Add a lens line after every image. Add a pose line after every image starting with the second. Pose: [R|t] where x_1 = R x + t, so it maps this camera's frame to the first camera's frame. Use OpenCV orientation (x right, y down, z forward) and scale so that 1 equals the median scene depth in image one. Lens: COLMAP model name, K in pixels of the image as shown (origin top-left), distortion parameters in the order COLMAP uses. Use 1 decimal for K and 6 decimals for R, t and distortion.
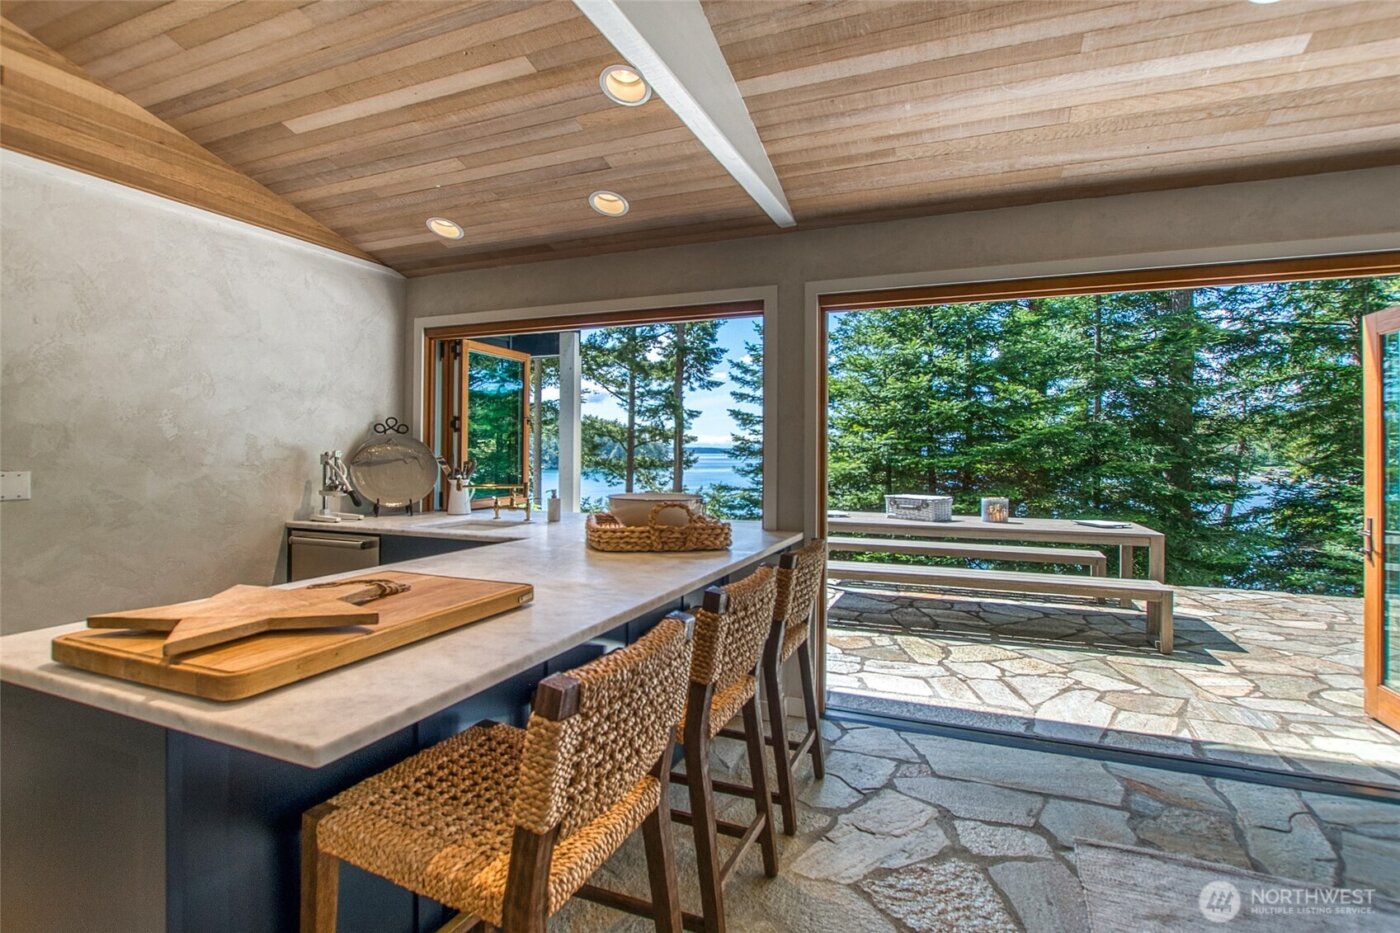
lens RADIAL K [[634.3, 0, 730.9], [0, 634.3, 444.6], [0, 0, 1]] dist [-0.003710, -0.000410]
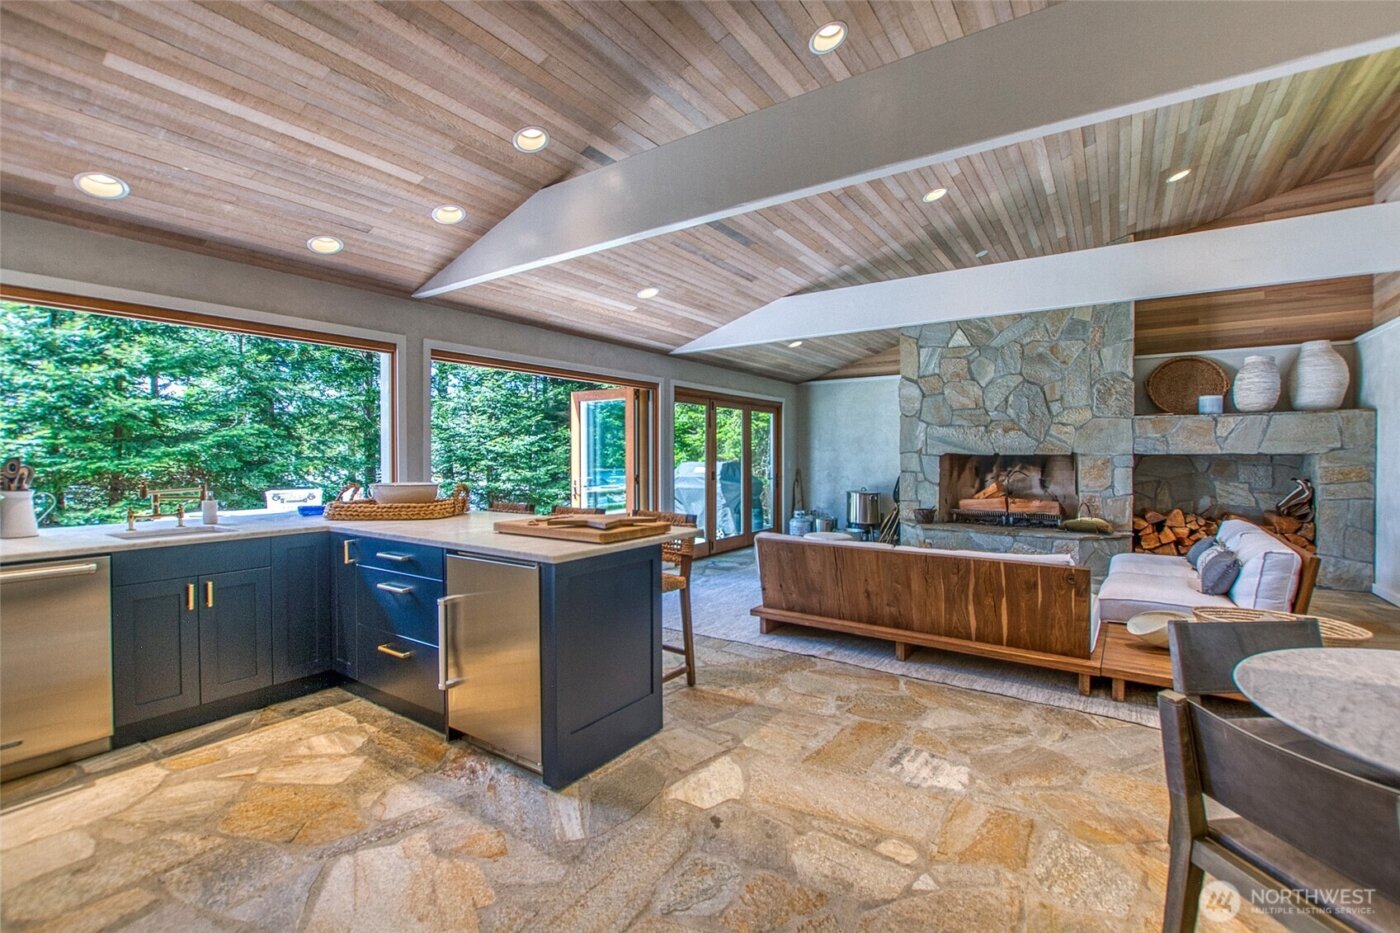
lens RADIAL K [[623.4, 0, 687.8], [0, 623.4, 460.3], [0, 0, 1]] dist [-0.023134, 0.006798]
pose [[0.231023, -0.013742, 0.972851, -0.934986], [-0.008987, 0.999827, 0.016257, -0.001909], [-0.972907, -0.012499, 0.230860, 0.056909]]
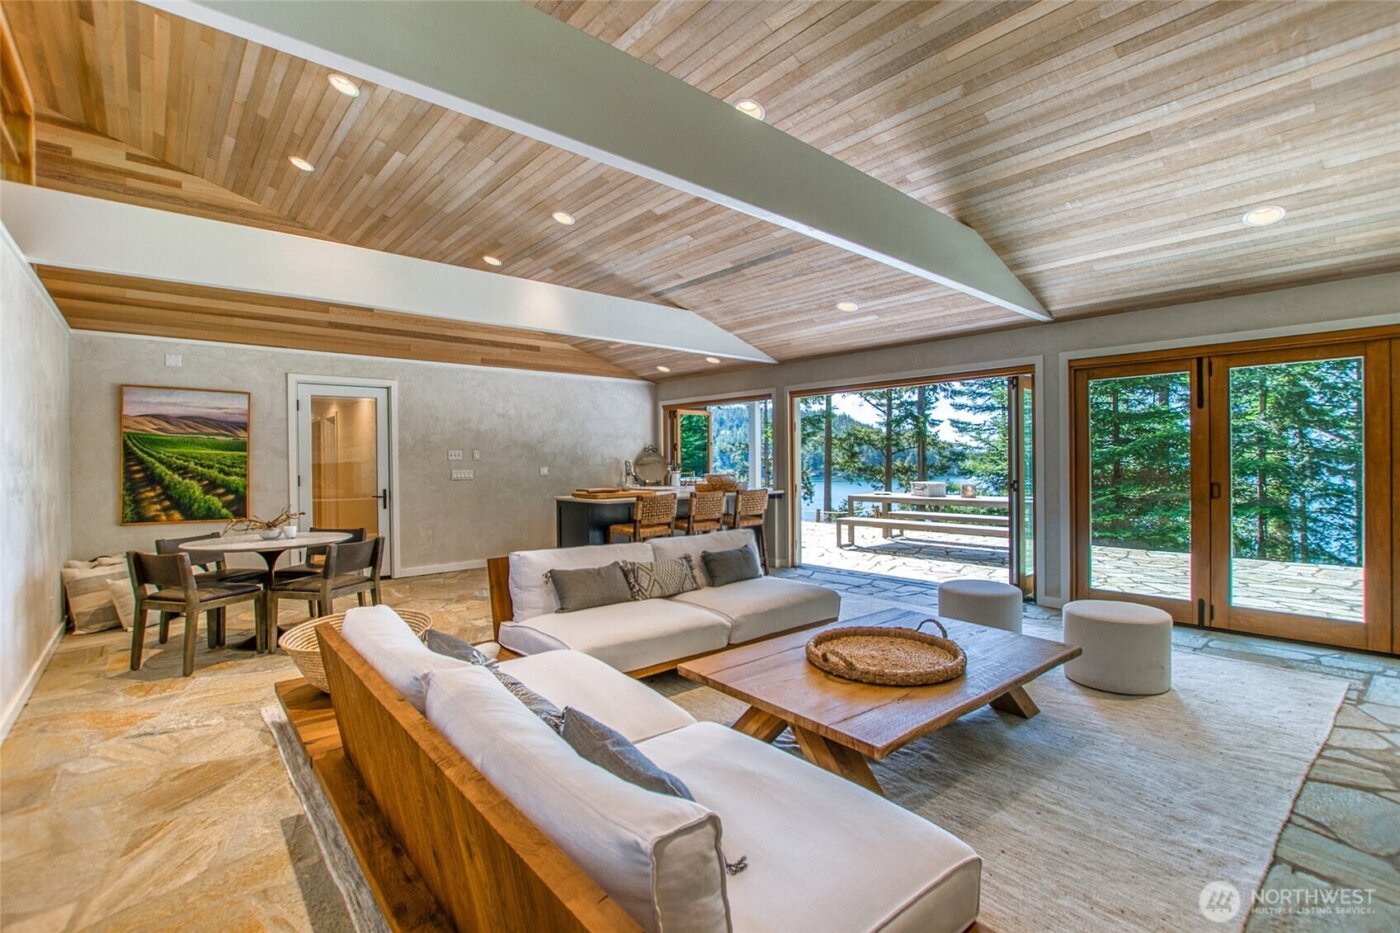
lens RADIAL K [[623.4, 0, 687.8], [0, 623.4, 460.3], [0, 0, 1]] dist [-0.023134, 0.006798]
pose [[0.865724, -0.015209, -0.500291, 0.795268], [0.021416, 0.999748, 0.006666, 0.000964], [0.500063, -0.016485, 0.865832, -1.004659]]
